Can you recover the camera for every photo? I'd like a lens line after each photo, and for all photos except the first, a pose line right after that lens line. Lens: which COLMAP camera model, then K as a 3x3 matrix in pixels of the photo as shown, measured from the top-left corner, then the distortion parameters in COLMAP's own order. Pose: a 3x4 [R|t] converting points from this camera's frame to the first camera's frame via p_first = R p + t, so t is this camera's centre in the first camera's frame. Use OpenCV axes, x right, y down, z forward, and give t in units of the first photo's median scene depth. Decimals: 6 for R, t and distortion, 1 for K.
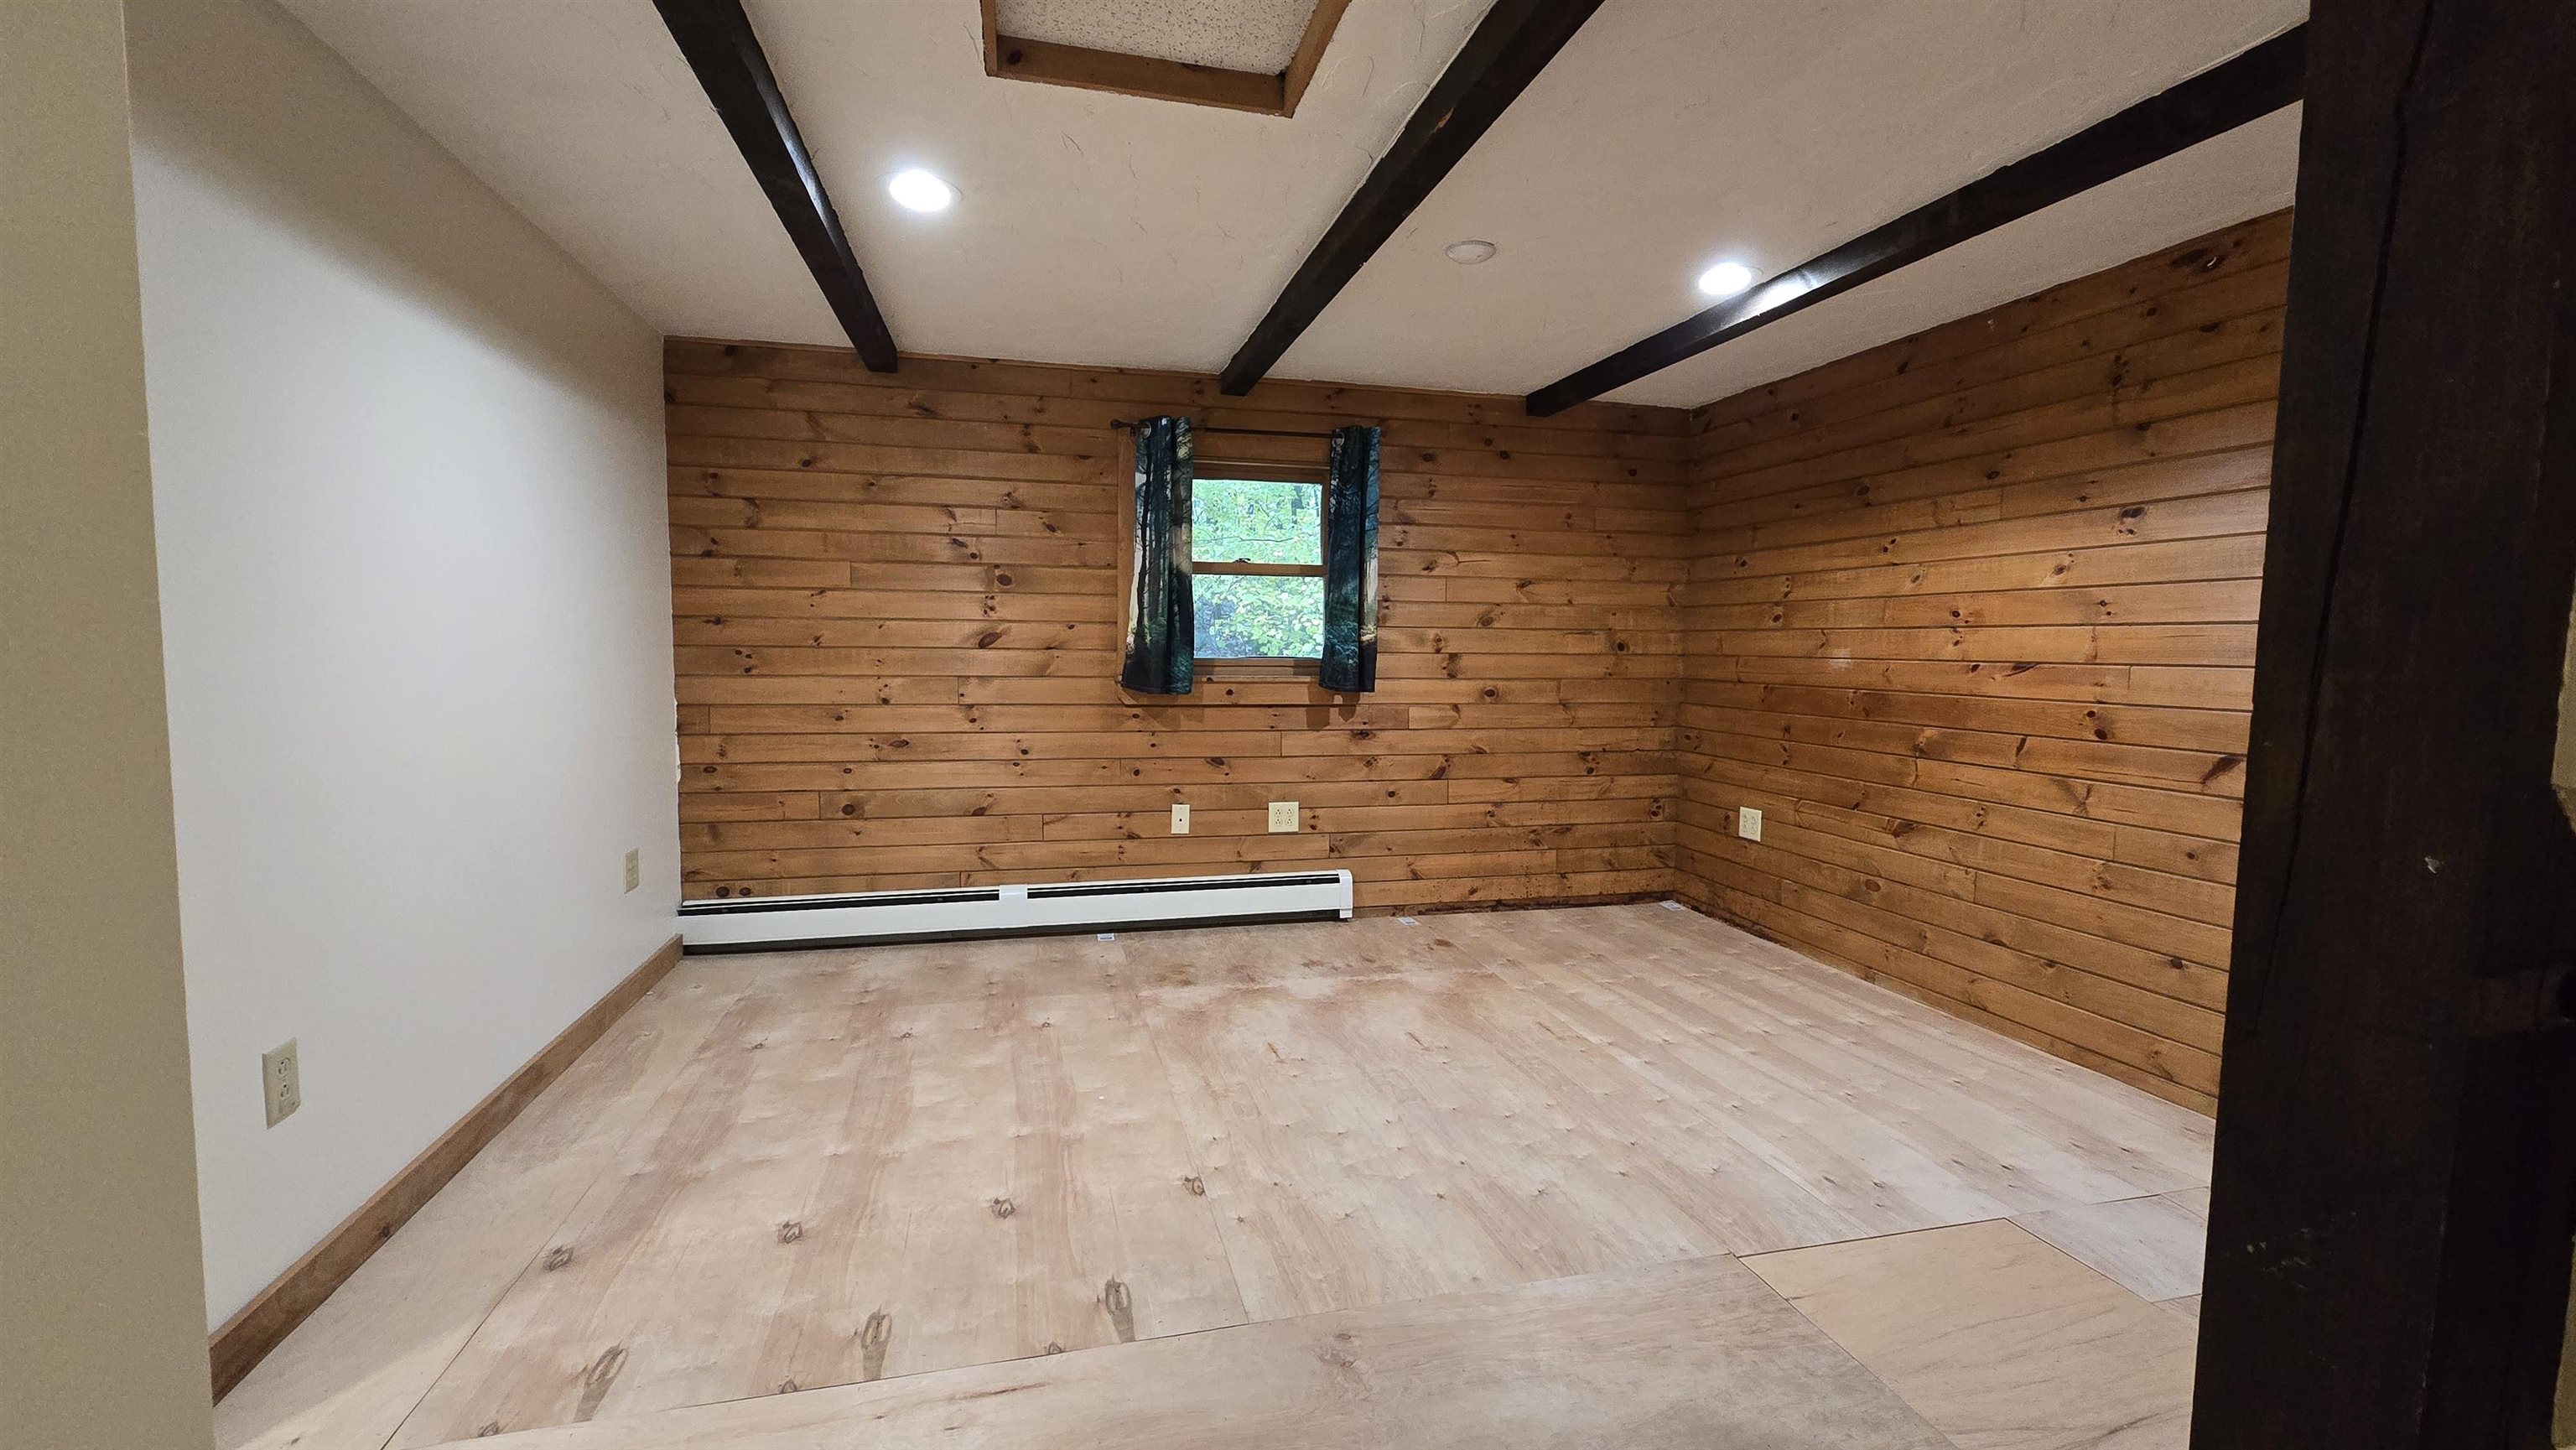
lens RADIAL K [[1056.2, 0, 1283.1], [0, 1056.2, 722.6], [0, 0, 1]] dist [-0.000081, 0.000076]
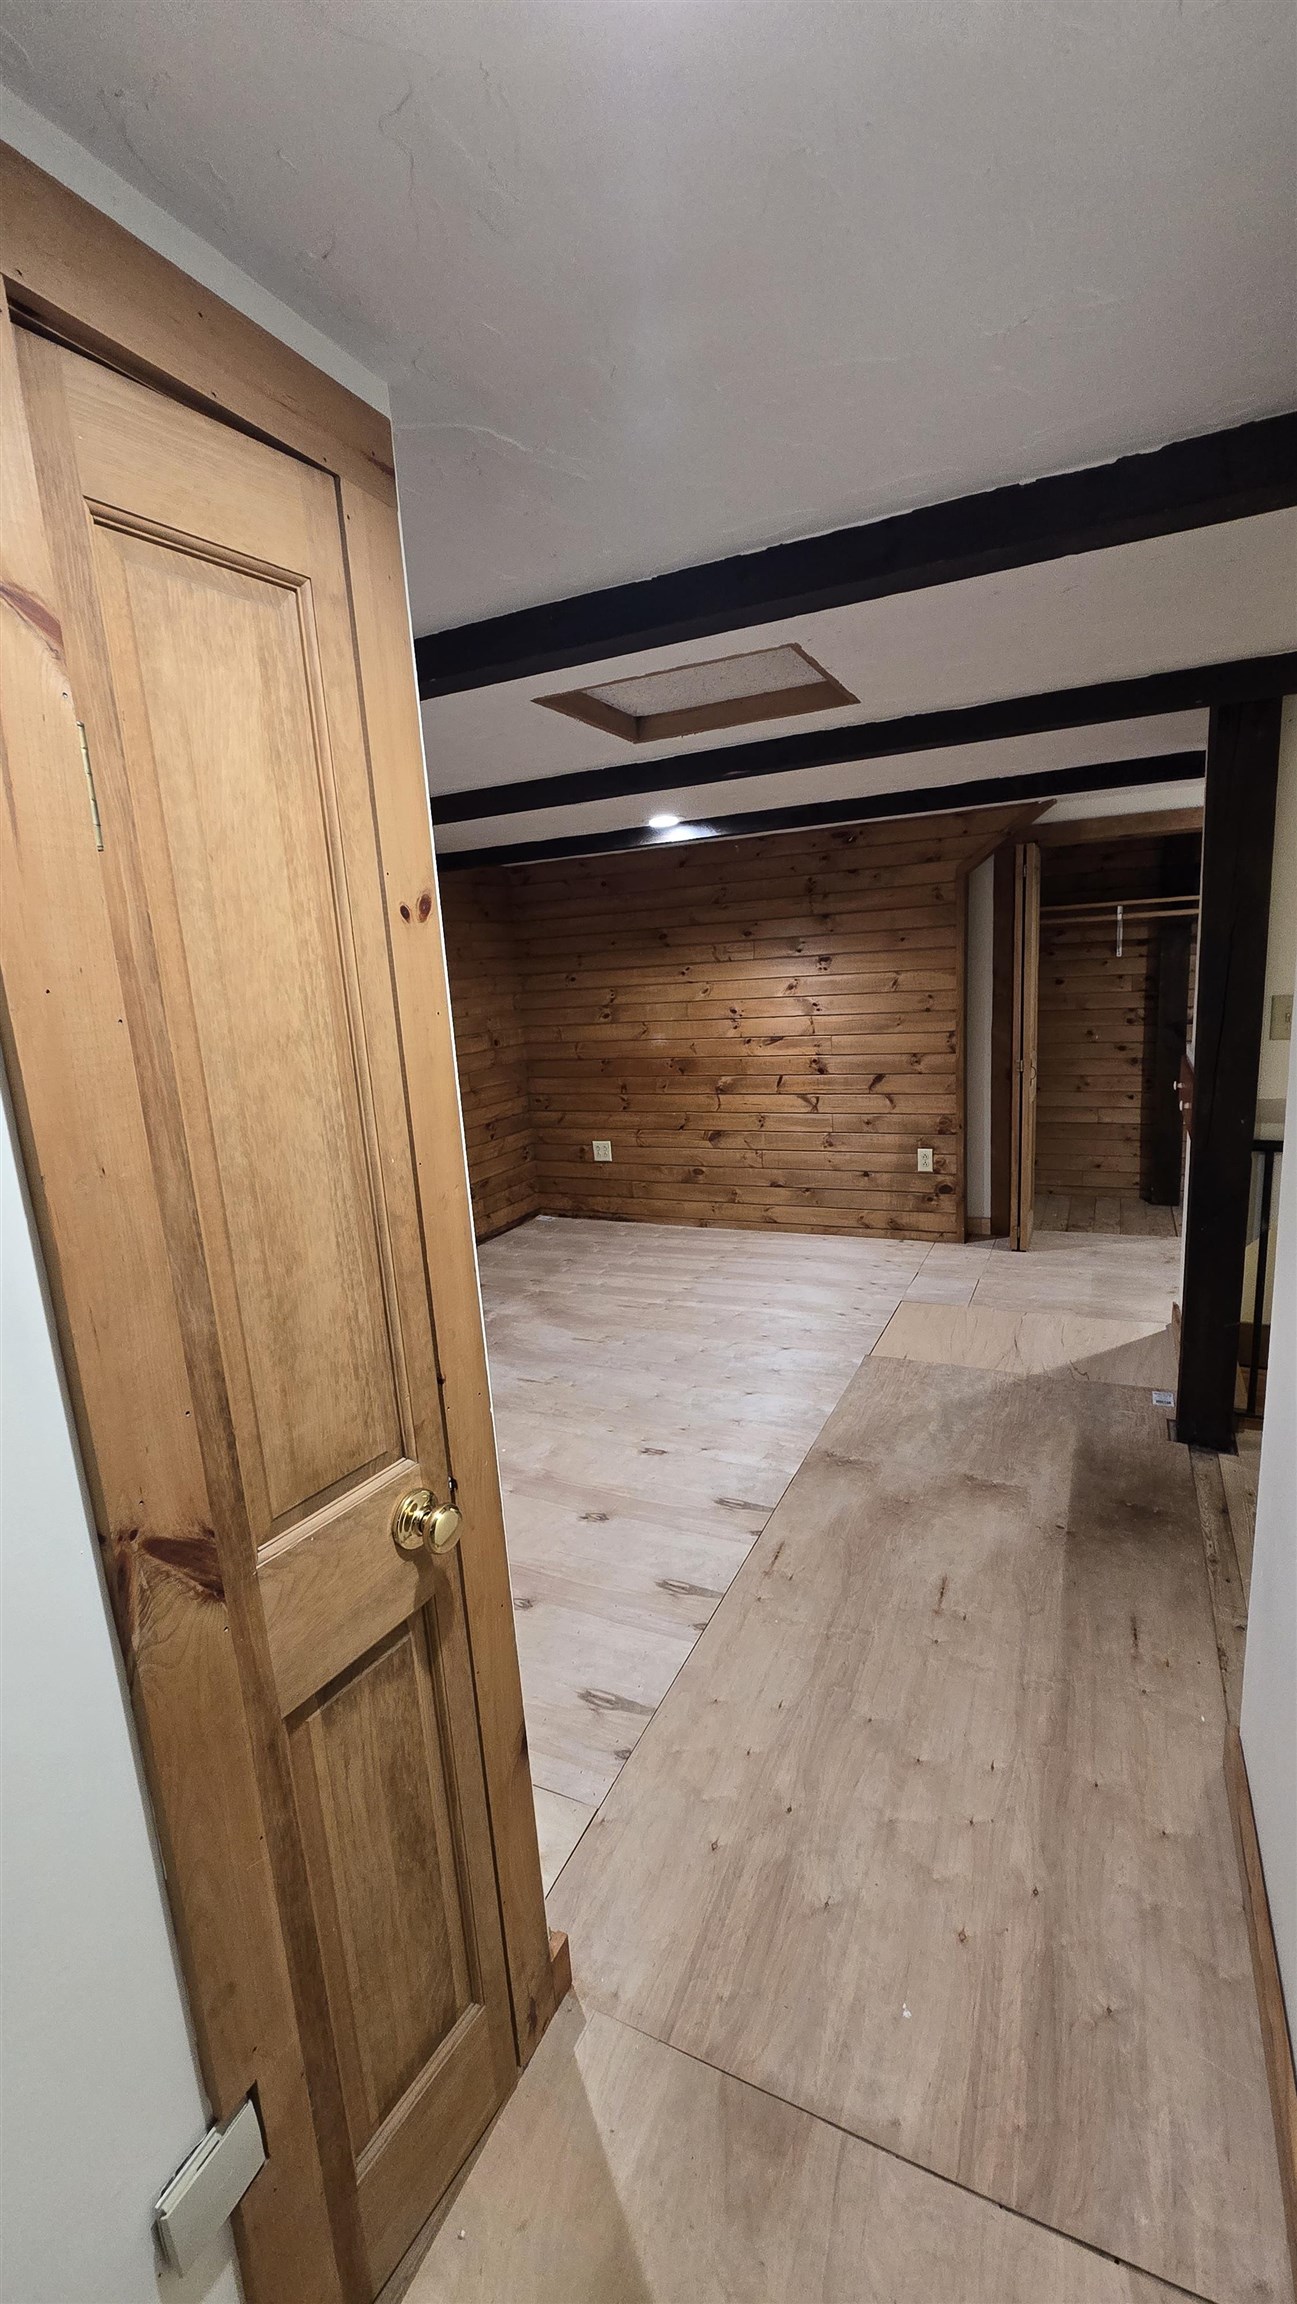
lens RADIAL K [[944.7, 0, 654.1], [0, 944.7, 1143.5], [0, 0, 1]] dist [-0.000081, 0.000076]
pose [[0.635552, -0.192068, 0.747786, -0.652360], [0.127810, 0.981372, 0.143437, -0.125067], [-0.761405, 0.004413, 0.648261, 0.071575]]
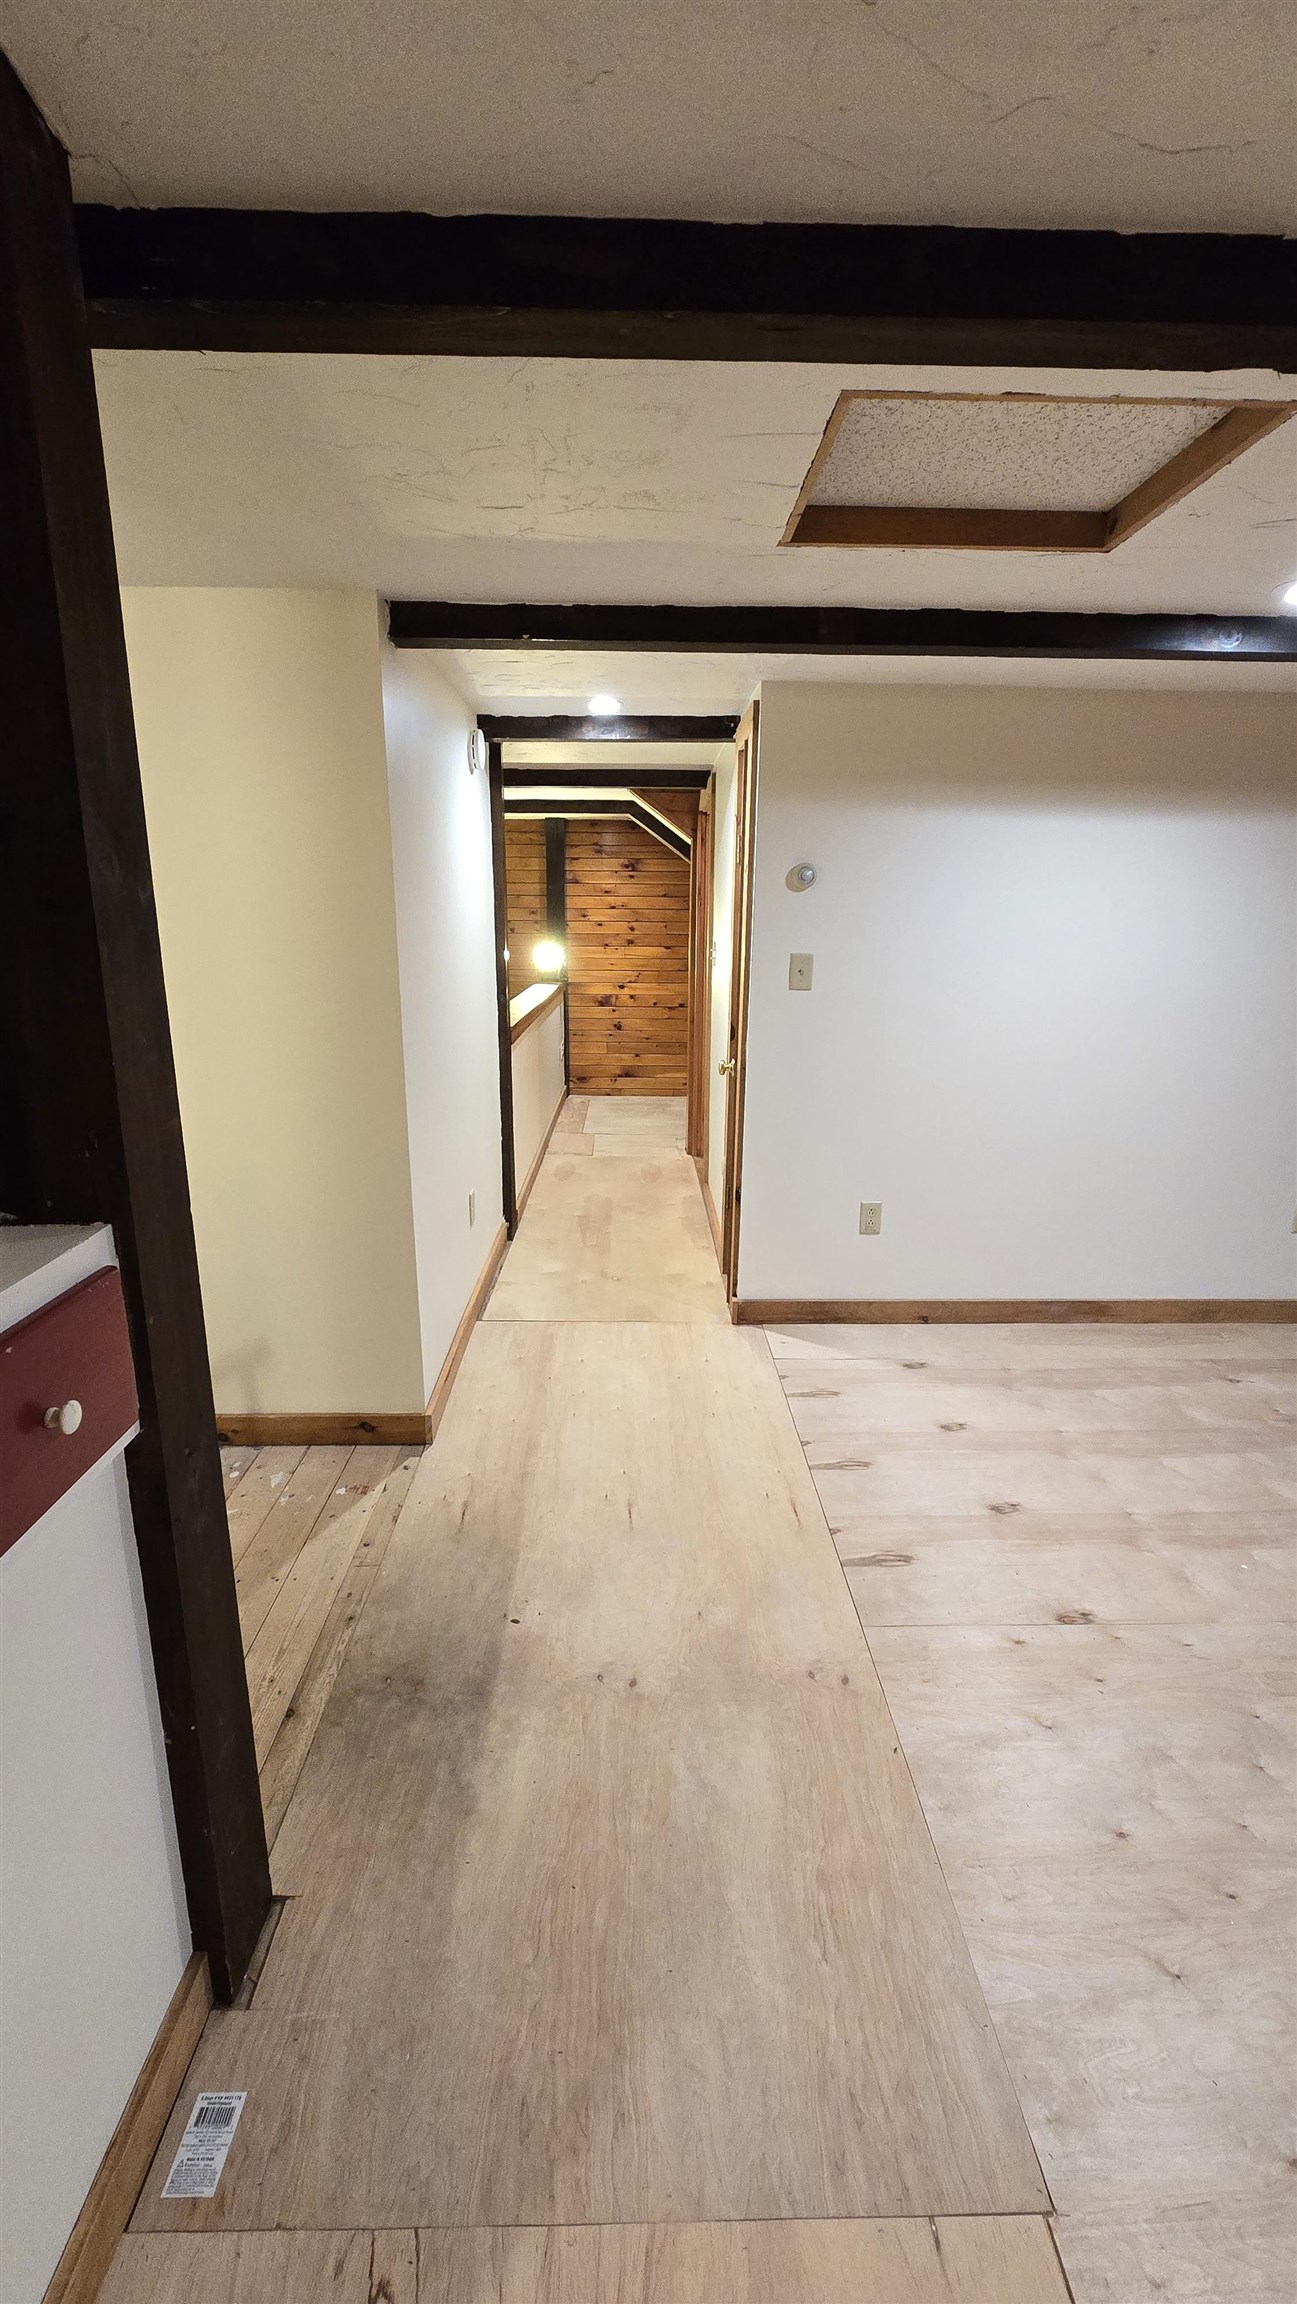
lens RADIAL K [[944.7, 0, 654.1], [0, 944.7, 1143.5], [0, 0, 1]] dist [-0.000081, 0.000076]
pose [[-0.217236, 0.217384, -0.951605, 0.497102], [-0.085536, 0.966897, 0.240403, -0.123509], [0.972364, 0.133620, -0.191451, 0.458492]]
